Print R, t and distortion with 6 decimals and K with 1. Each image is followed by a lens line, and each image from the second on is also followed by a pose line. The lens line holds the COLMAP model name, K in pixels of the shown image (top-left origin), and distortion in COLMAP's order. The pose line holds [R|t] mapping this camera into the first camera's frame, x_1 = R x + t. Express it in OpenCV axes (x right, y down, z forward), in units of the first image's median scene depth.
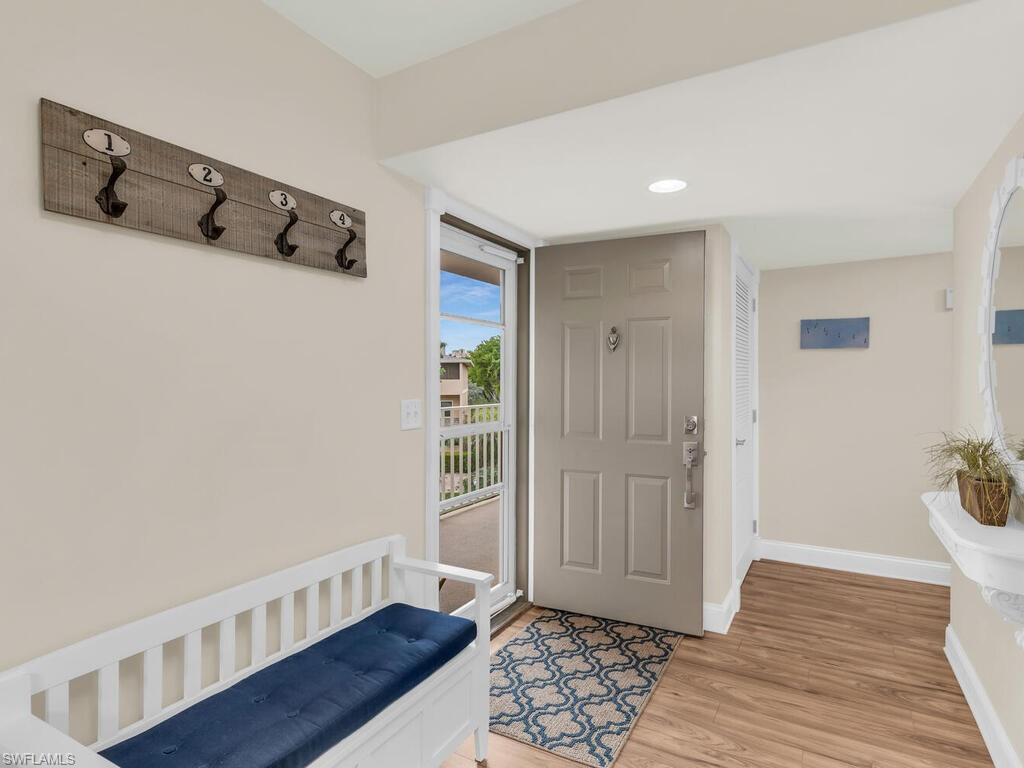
lens RADIAL K [[544.7, 0, 507.5], [0, 544.7, 382.5], [0, 0, 1]] dist [0.013333, 0.000369]
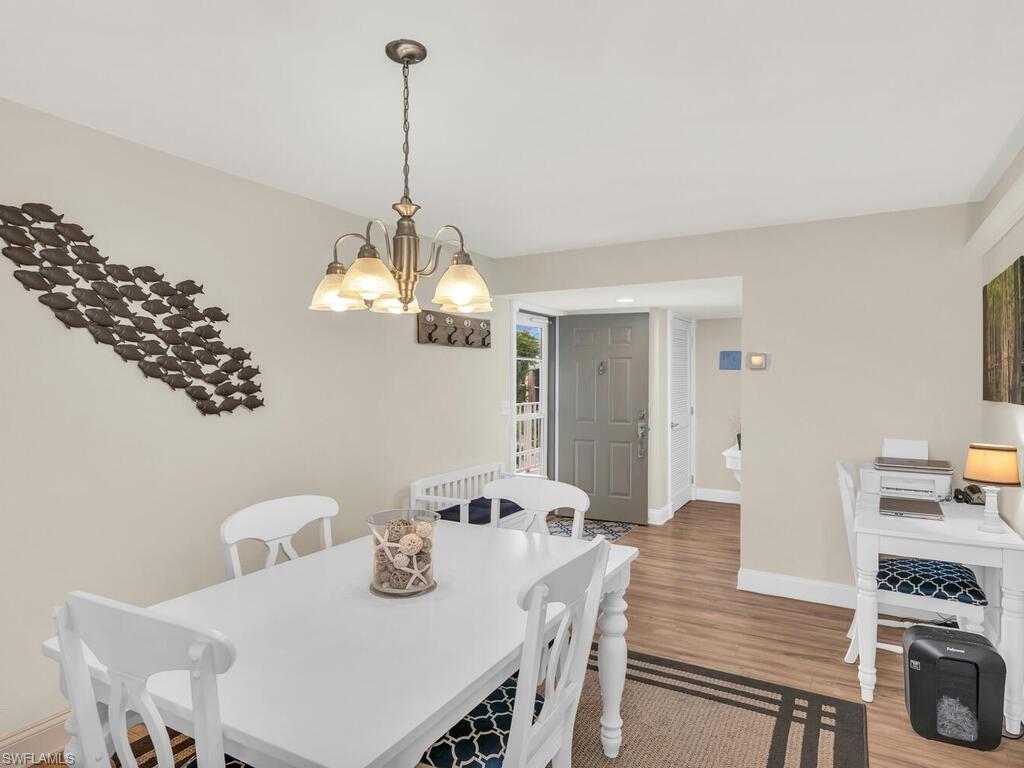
lens RADIAL K [[598.2, 0, 513.9], [0, 598.2, 366.3], [0, 0, 1]] dist [0.000502, 0.000000]
pose [[0.999933, 0.002042, 0.011378, -0.130727], [-0.001791, 0.999757, -0.021959, -0.042195], [-0.011420, 0.021937, 0.999694, -1.057365]]
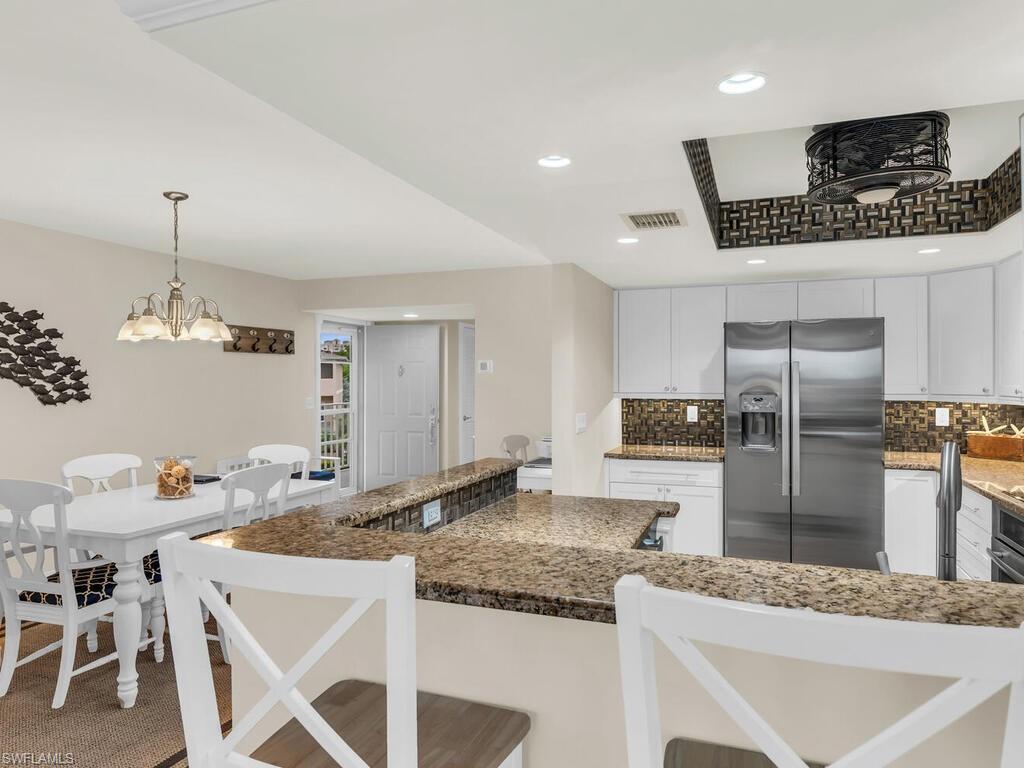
lens RADIAL K [[672.1, 0, 508.3], [0, 672.1, 369.1], [0, 0, 1]] dist [0.000943, 0.001758]
pose [[0.986173, 0.004008, 0.165673, 0.175006], [-0.001288, 0.999863, -0.016519, -0.042039], [-0.165716, 0.016077, 0.986042, -1.787813]]
